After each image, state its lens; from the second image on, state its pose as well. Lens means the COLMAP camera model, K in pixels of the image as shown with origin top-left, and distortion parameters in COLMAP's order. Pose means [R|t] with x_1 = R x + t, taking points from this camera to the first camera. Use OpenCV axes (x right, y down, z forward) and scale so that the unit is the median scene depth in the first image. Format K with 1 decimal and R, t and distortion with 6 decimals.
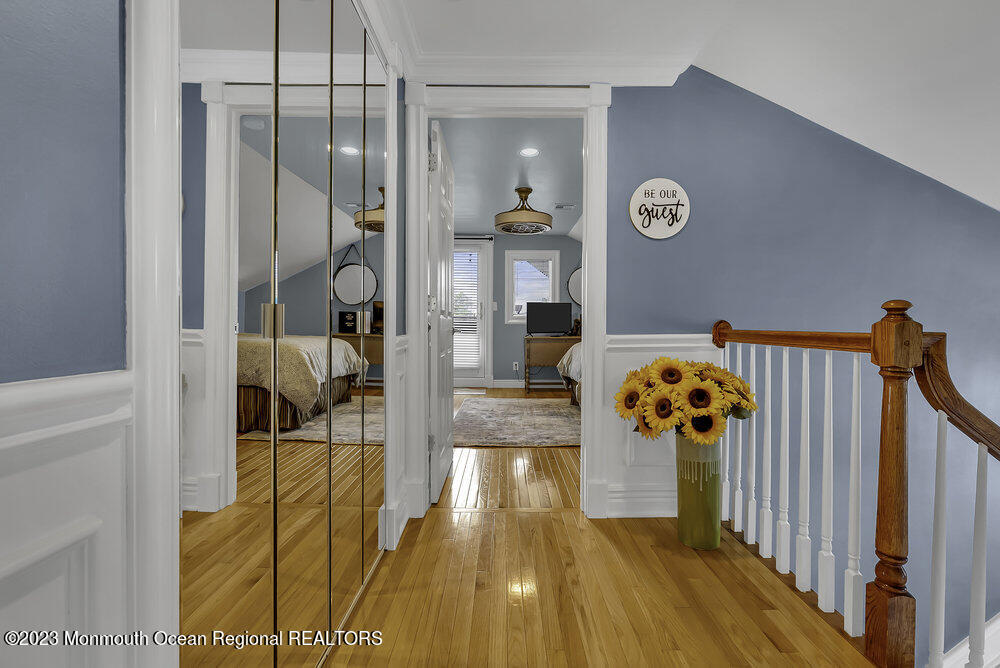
lens RADIAL K [[457.9, 0, 501.3], [0, 457.9, 332.1], [0, 0, 1]] dist [-0.003221, 0.001452]
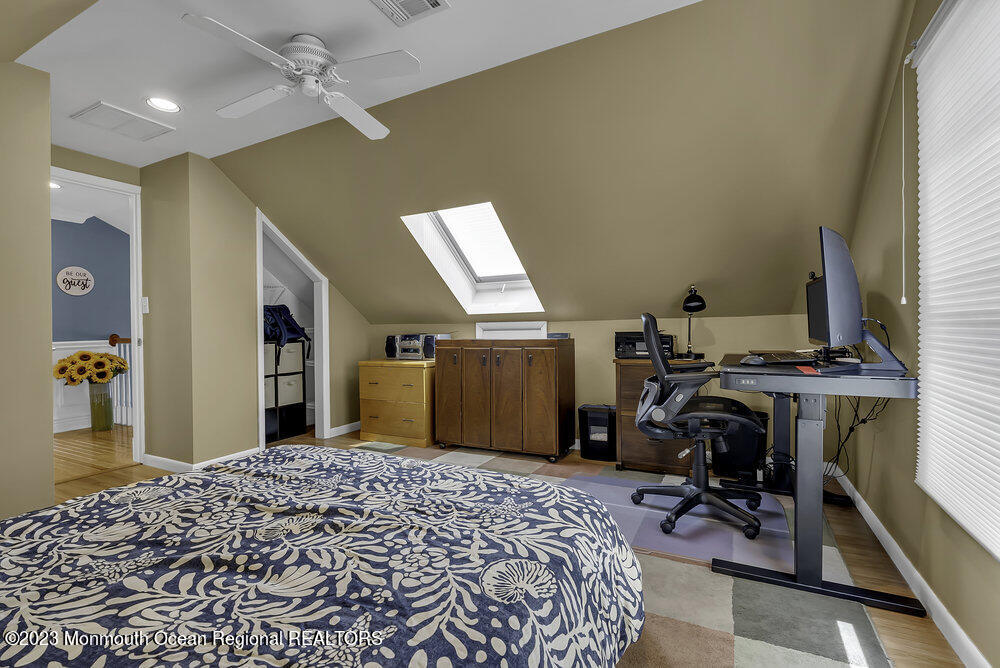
lens RADIAL K [[457.9, 0, 501.3], [0, 457.9, 332.1], [0, 0, 1]] dist [-0.003221, 0.001452]
pose [[0.468747, -0.018151, 0.883146, -0.612194], [0.035789, 0.999358, 0.001543, 0.031310], [-0.882607, 0.030884, 0.469095, -1.746047]]
